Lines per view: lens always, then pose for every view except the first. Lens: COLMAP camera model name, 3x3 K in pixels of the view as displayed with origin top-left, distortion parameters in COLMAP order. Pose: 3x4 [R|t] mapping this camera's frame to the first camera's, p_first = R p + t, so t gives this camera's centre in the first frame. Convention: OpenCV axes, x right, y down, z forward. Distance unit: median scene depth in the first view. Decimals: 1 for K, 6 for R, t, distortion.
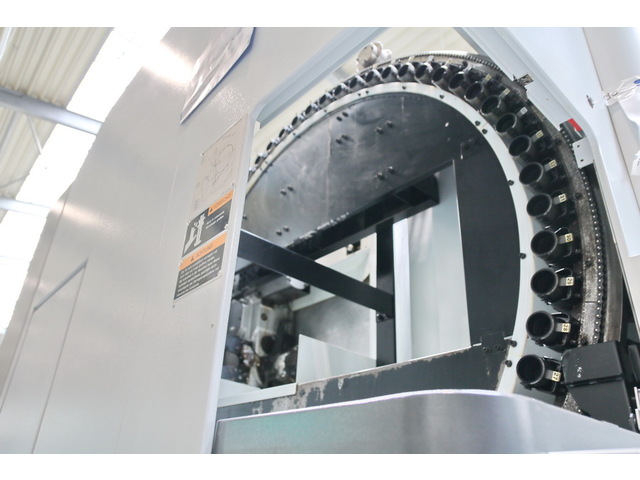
lens RADIAL K [[500.3, 0, 315.9], [0, 500.3, 251.5], [0, 0, 1]] dist [-0.129410, 0.110807]
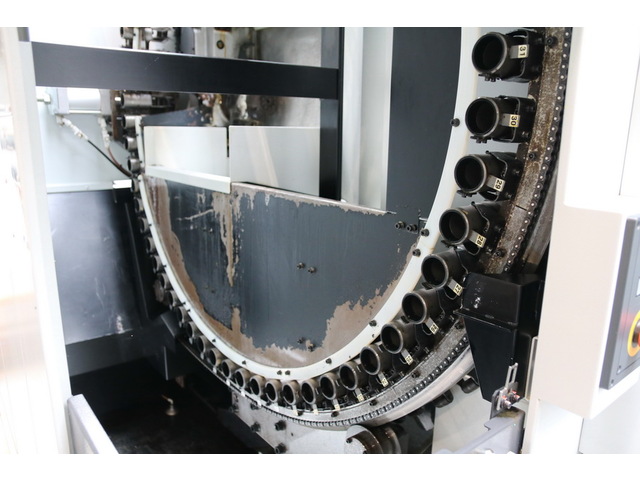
lens RADIAL K [[500.3, 0, 315.9], [0, 500.3, 251.5], [0, 0, 1]] dist [-0.129410, 0.110807]
pose [[0.997527, -0.021321, -0.066969, 0.184882], [0.060135, 0.752112, 0.656286, -0.244052], [0.036375, -0.658690, 0.751534, 0.224018]]
